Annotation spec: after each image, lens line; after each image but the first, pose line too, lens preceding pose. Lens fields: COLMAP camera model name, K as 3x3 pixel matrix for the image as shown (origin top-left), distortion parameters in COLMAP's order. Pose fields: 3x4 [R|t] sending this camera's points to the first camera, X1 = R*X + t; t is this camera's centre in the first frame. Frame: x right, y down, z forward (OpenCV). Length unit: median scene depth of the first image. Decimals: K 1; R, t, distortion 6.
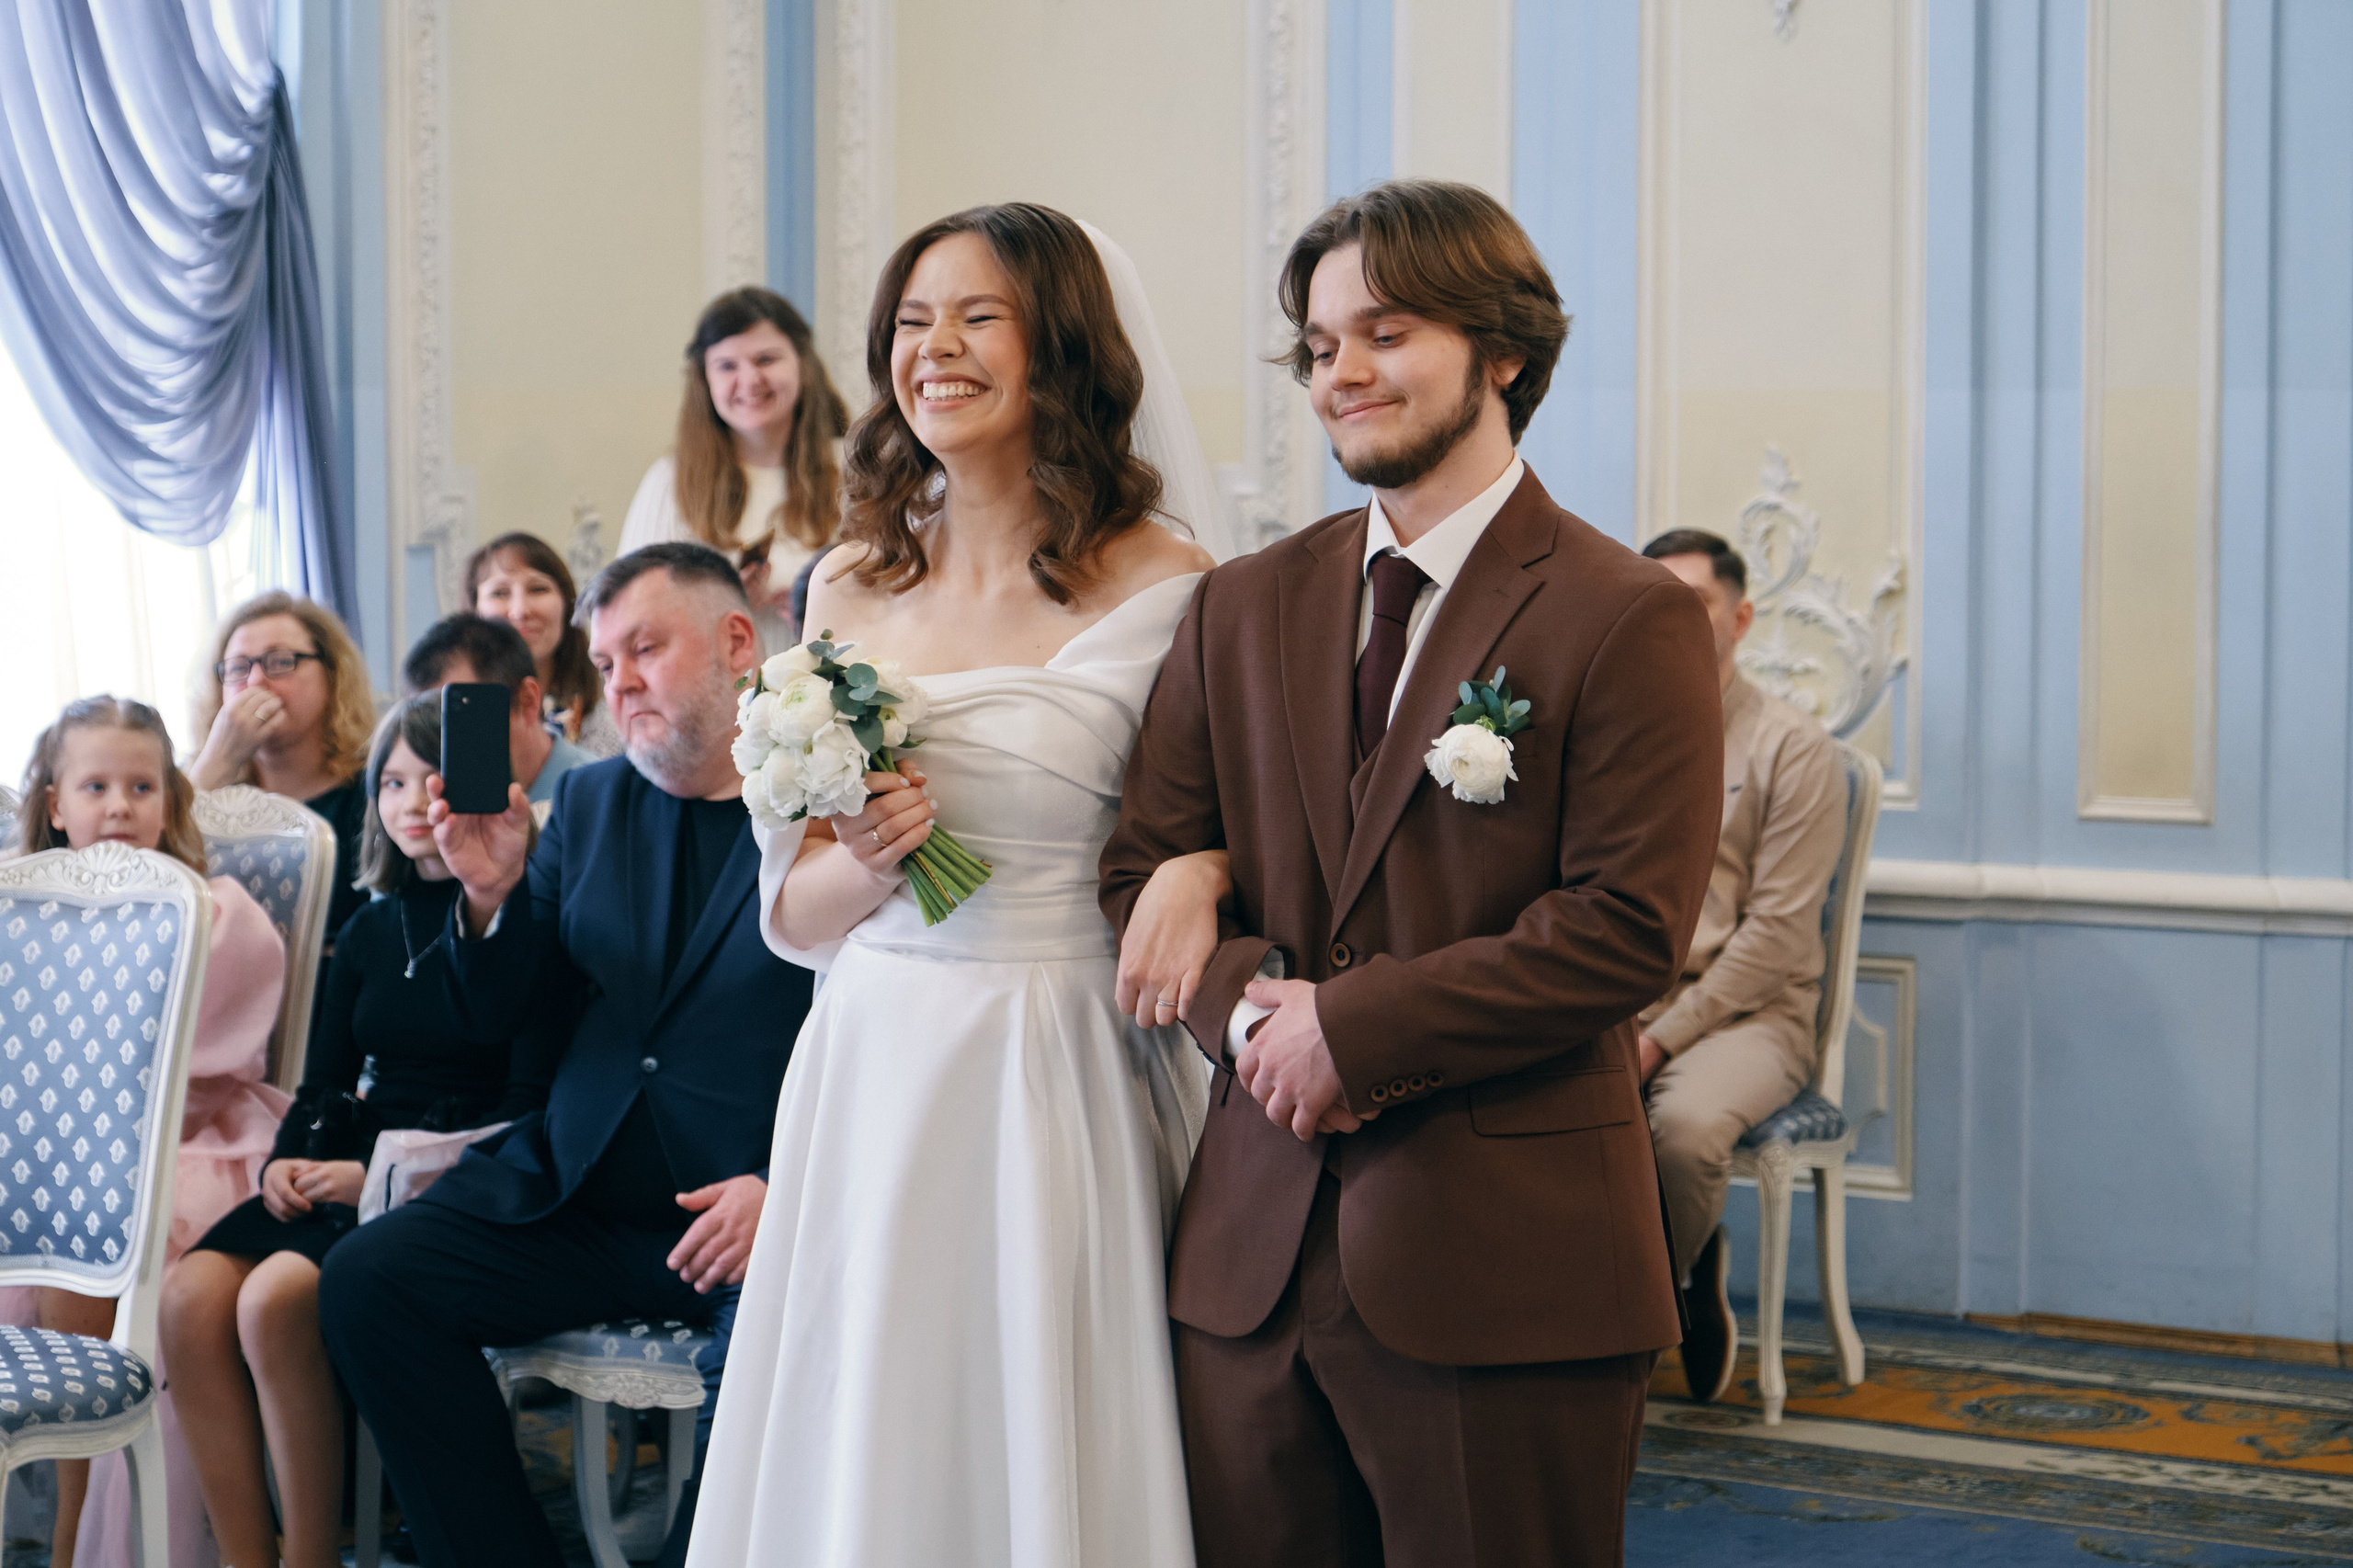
lens RADIAL K [[5378.6, 0, 1118.1], [0, 5378.6, 779.3], [0, 0, 1]] dist [-0.052152, 0.129492]
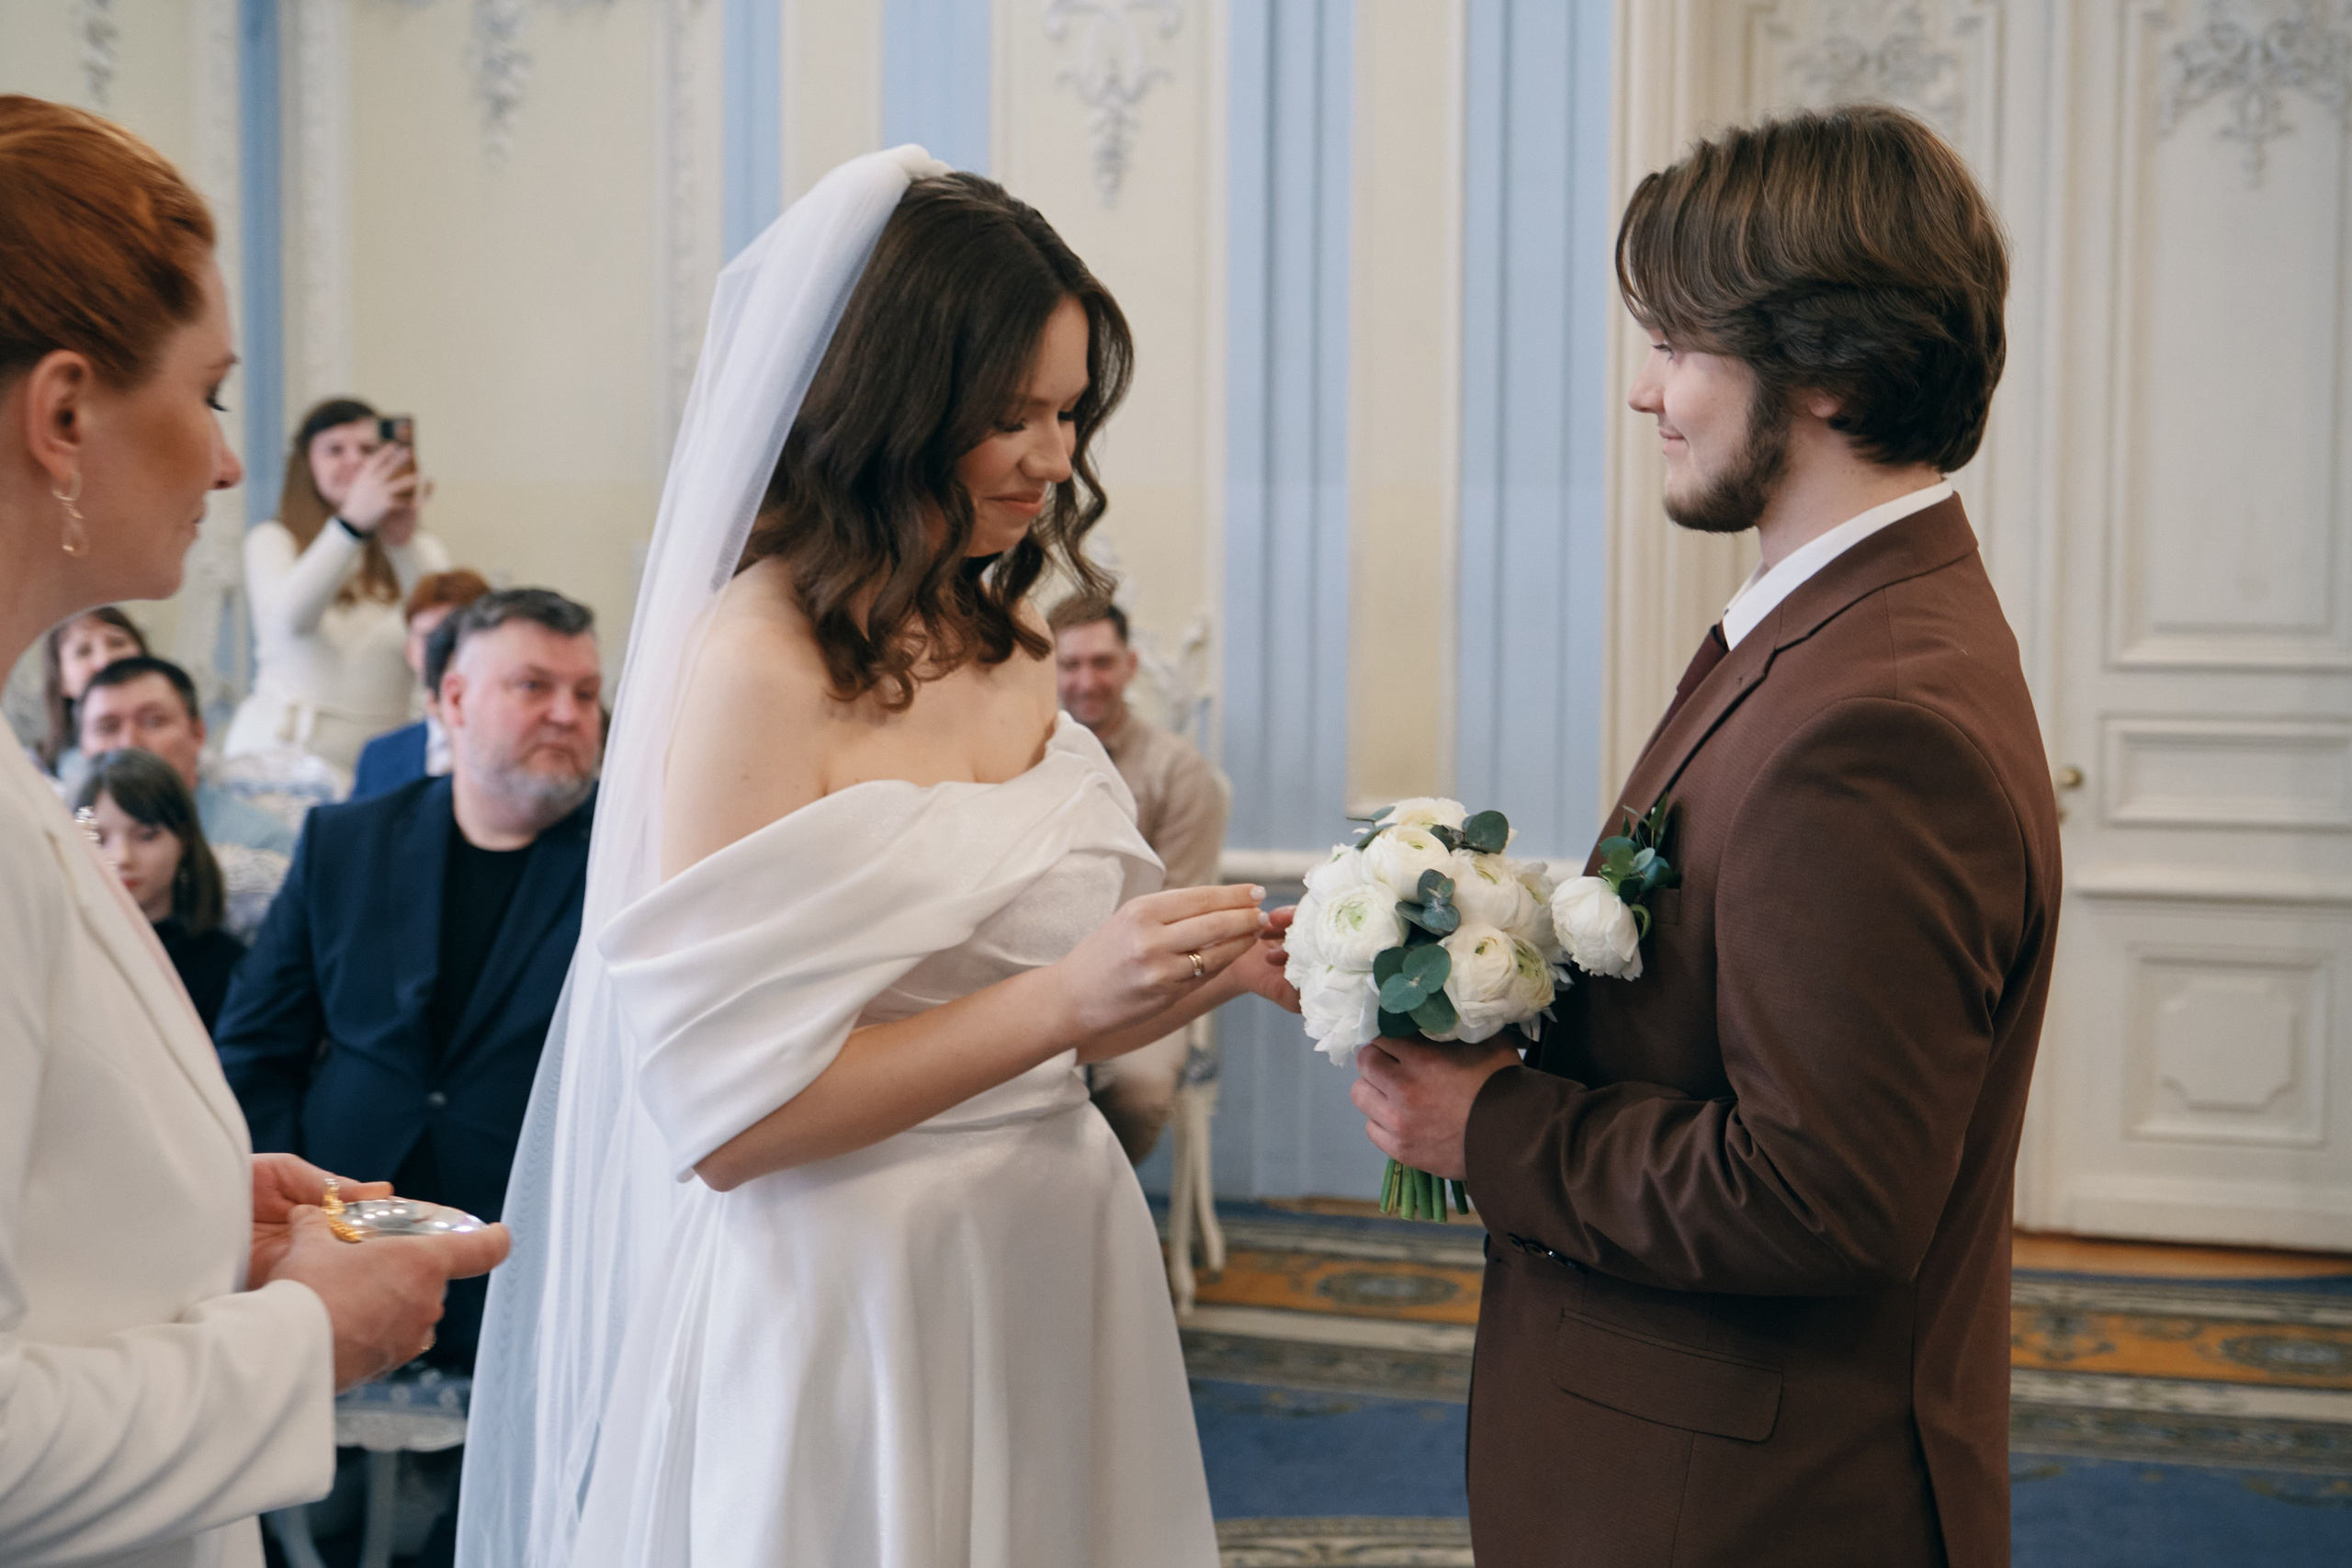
lens RADIAL K [[3240.2, 0, 1147.6], [0, 3240.2, 761.7], [0, 0, 1]] dist [0.013439, 0.004313]
pose [[0.961745, -0.014000, 0.273589, -0.085838], [0.012967, 0.999900, 0.005581, -0.011249], [-0.273640, -0.001820, 0.961831, 0.271290]]
